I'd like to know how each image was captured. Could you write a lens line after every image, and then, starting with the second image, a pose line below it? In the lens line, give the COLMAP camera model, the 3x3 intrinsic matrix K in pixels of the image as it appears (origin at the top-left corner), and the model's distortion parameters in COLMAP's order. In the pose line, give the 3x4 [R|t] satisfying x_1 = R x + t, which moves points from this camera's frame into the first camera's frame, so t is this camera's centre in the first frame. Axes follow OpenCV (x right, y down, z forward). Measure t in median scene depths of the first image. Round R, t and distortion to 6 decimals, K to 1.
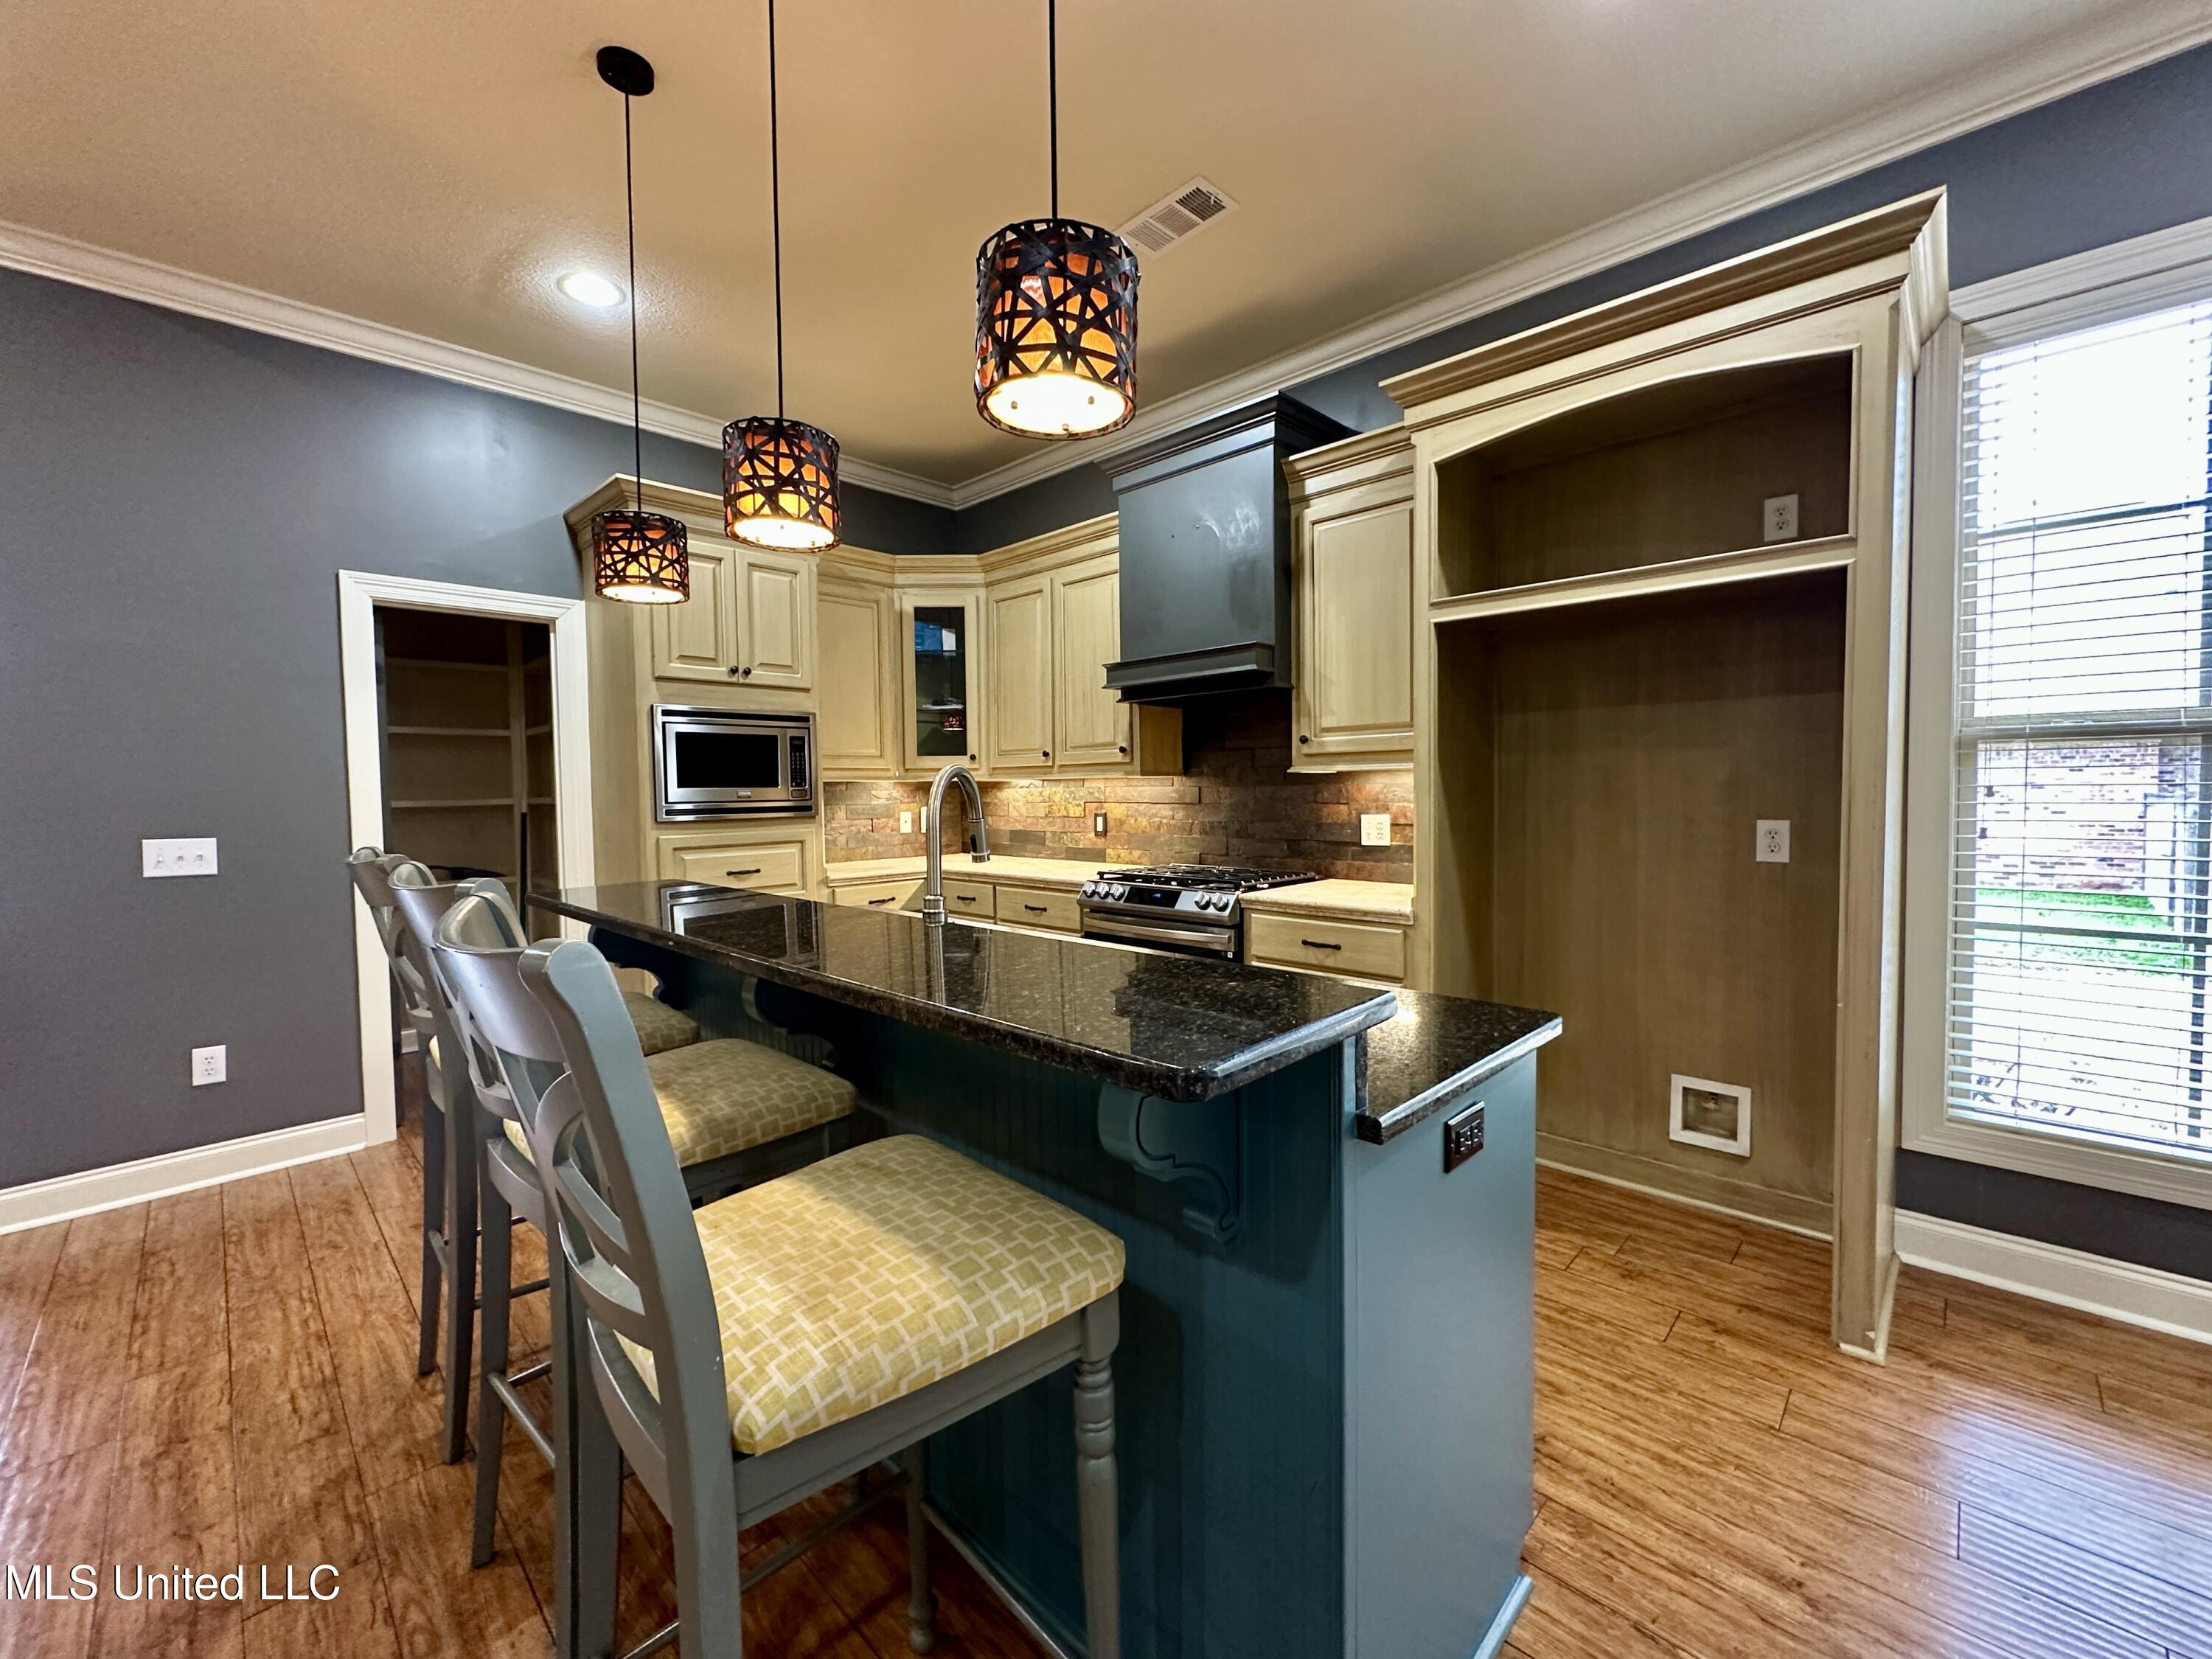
lens RADIAL K [[889.1, 0, 1104.6], [0, 889.1, 824.2], [0, 0, 1]] dist [-0.001399, -0.000360]
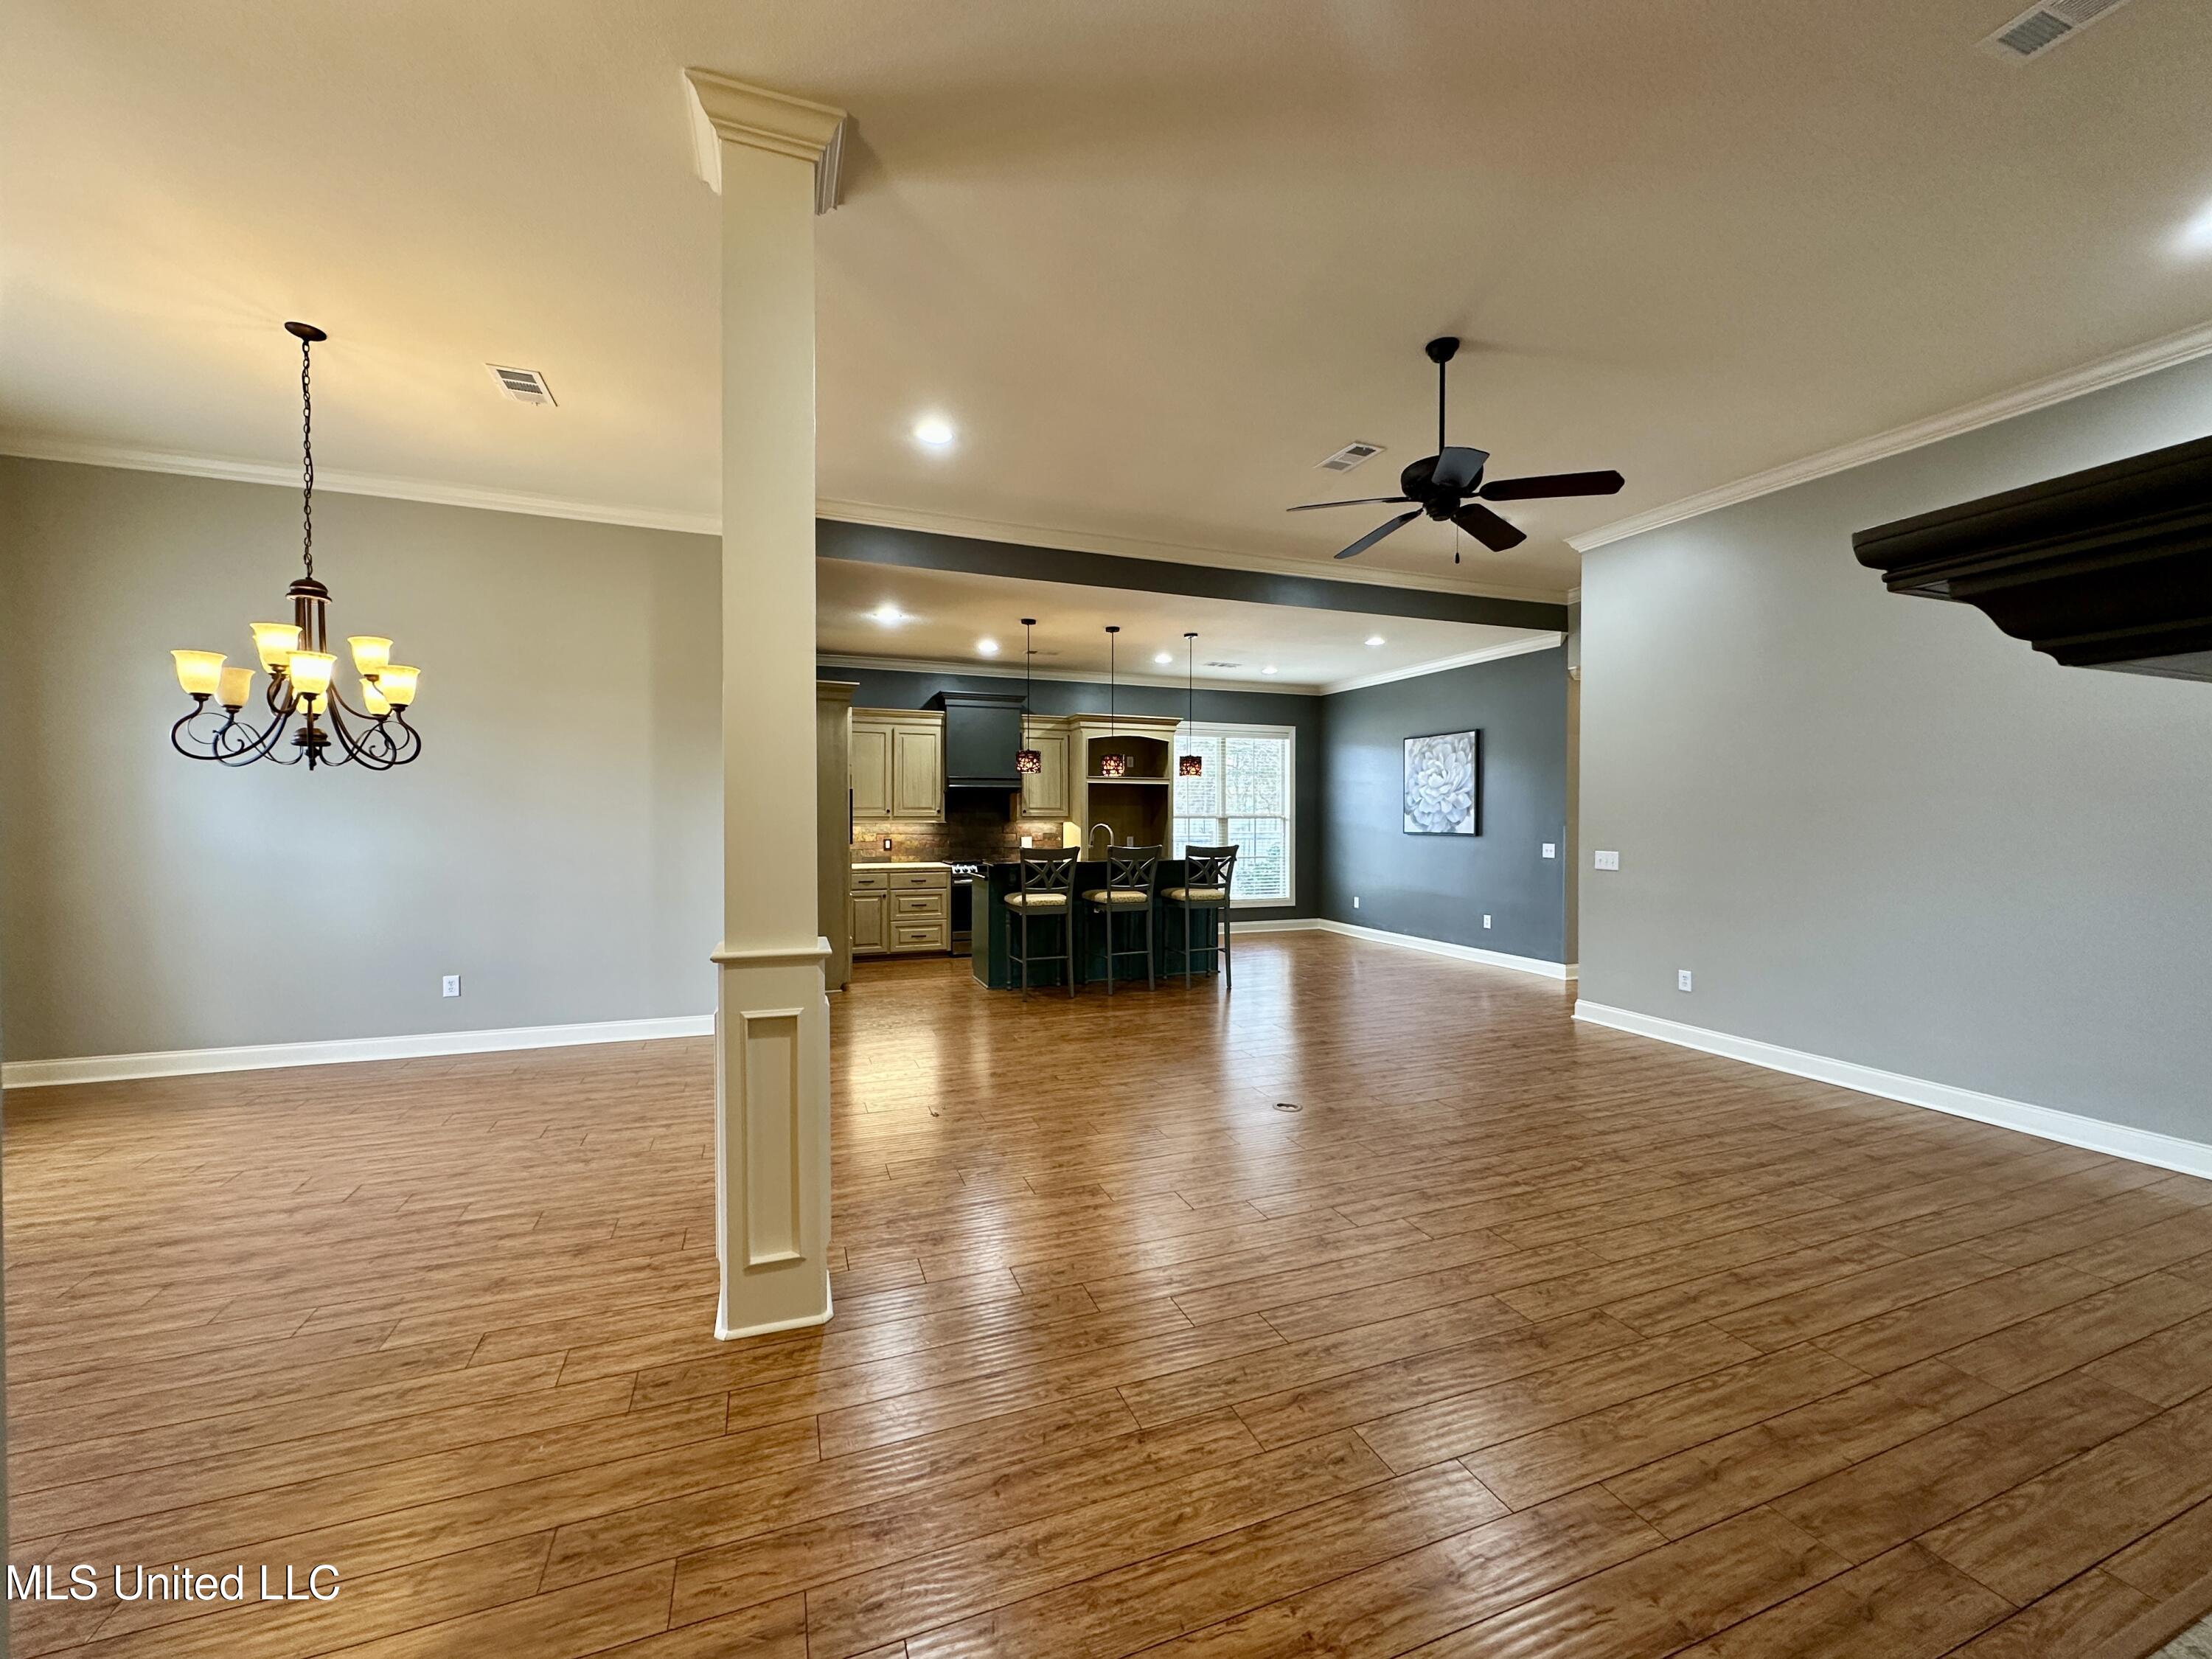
lens RADIAL K [[889.1, 0, 1104.6], [0, 889.1, 824.2], [0, 0, 1]] dist [-0.001399, -0.000360]
pose [[0.416357, 0.004293, 0.909191, -2.939960], [0.028409, 0.999439, -0.017729, 0.006873], [-0.908757, 0.033211, 0.416002, -0.561747]]
